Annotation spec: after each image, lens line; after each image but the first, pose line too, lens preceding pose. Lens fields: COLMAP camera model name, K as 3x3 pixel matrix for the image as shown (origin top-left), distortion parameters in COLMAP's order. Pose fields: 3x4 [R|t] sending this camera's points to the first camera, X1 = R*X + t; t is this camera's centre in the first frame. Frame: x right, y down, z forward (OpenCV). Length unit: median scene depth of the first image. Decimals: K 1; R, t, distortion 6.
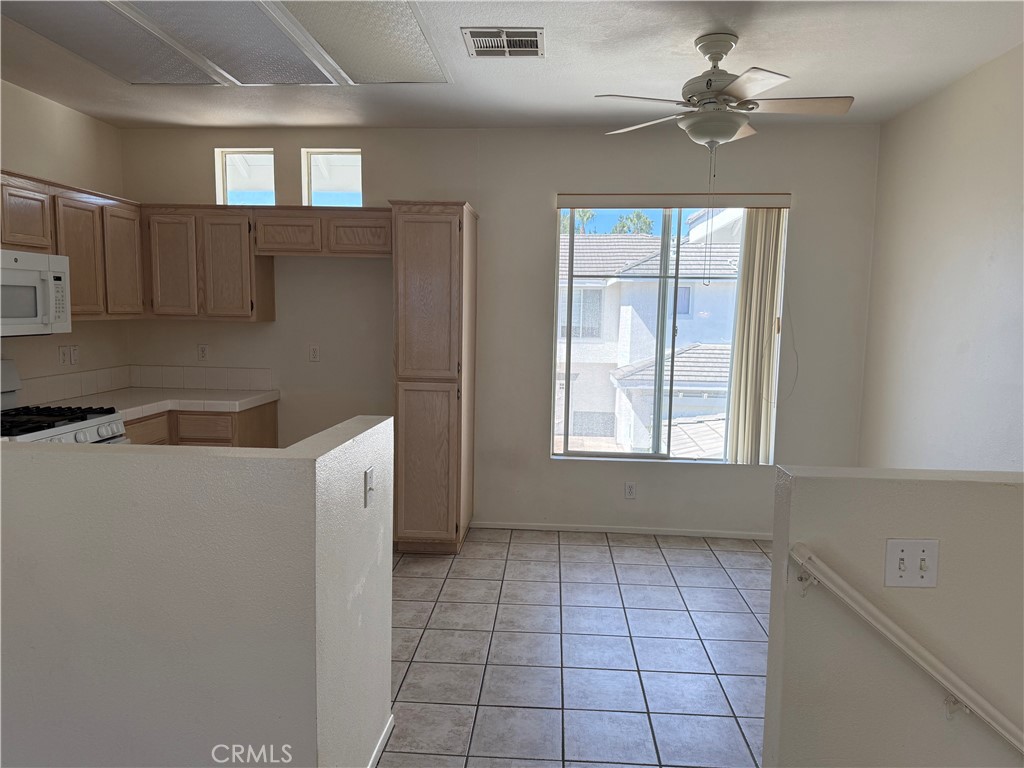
lens RADIAL K [[712.8, 0, 506.8], [0, 712.8, 387.4], [0, 0, 1]] dist [0.154694, -0.229893]
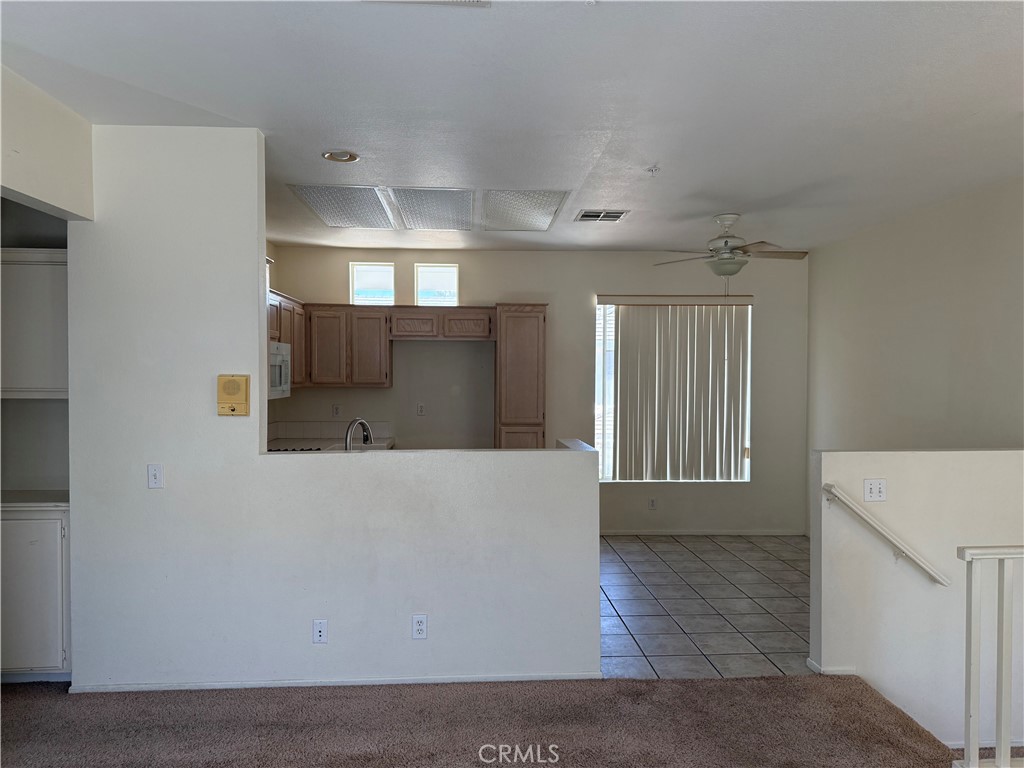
lens RADIAL K [[712.8, 0, 506.8], [0, 712.8, 387.4], [0, 0, 1]] dist [0.154694, -0.229893]
pose [[0.992172, -0.014137, 0.124079, -0.293277], [0.024703, 0.996157, -0.084031, 0.031287], [-0.122414, 0.086438, 0.988708, -0.384383]]
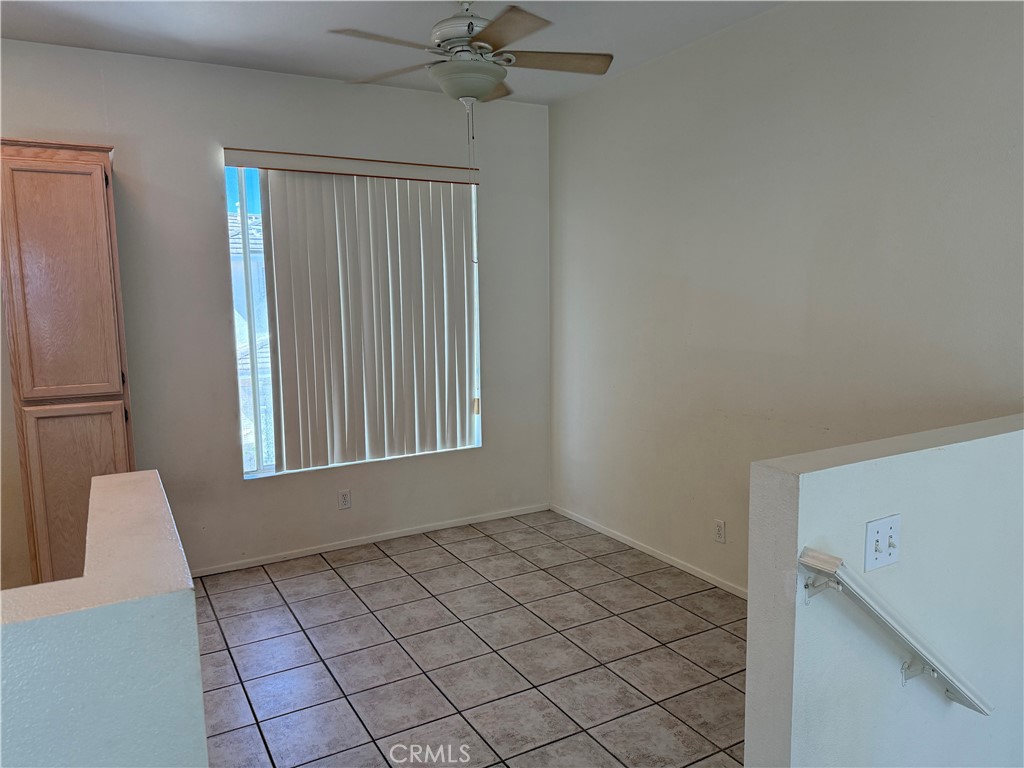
lens RADIAL K [[712.8, 0, 506.8], [0, 712.8, 387.4], [0, 0, 1]] dist [0.154694, -0.229893]
pose [[0.836554, -0.098151, 0.539021, -0.129593], [0.085522, 0.995156, 0.048480, -0.019238], [-0.541168, 0.005543, 0.840896, 0.160189]]
